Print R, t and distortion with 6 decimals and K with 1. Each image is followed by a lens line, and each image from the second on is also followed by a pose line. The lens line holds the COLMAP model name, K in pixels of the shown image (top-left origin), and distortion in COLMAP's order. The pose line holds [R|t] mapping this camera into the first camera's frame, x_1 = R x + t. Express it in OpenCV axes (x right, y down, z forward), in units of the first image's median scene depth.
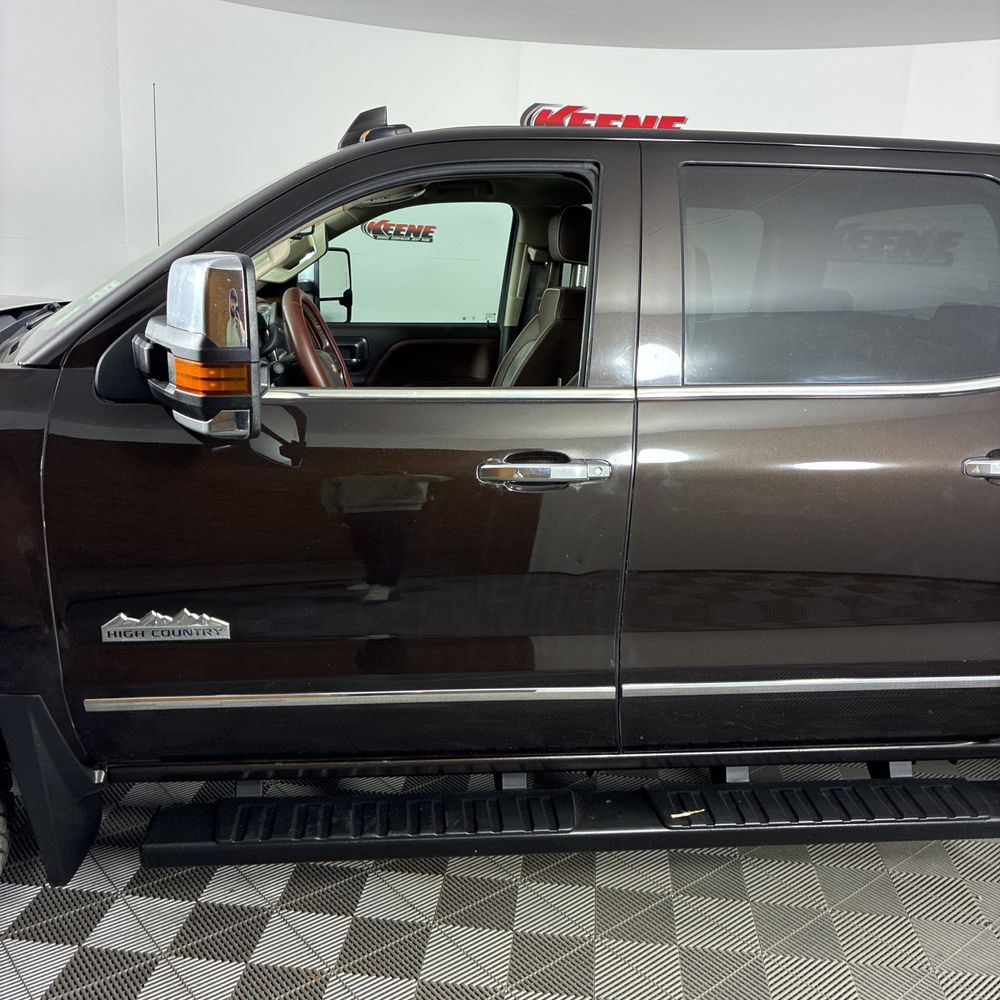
lens RADIAL K [[1026.9, 0, 502.8], [0, 1026.9, 492.8], [0, 0, 1]] dist [0.005708, 0.001701]
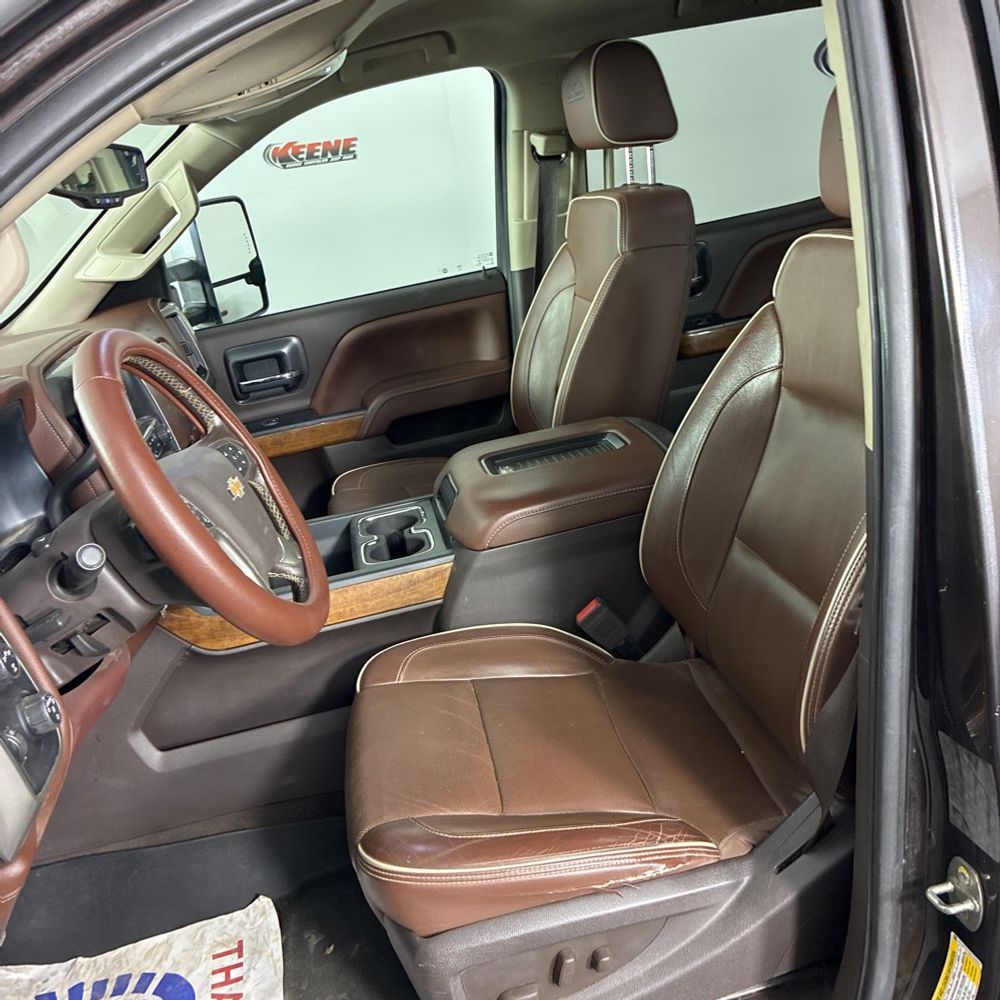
lens RADIAL K [[1026.9, 0, 502.8], [0, 1026.9, 492.8], [0, 0, 1]] dist [0.005708, 0.001701]
pose [[0.979043, -0.203386, 0.010451, -0.037435], [0.201471, 0.974764, 0.096154, -0.091240], [-0.029744, -0.092033, 0.995312, 0.364959]]
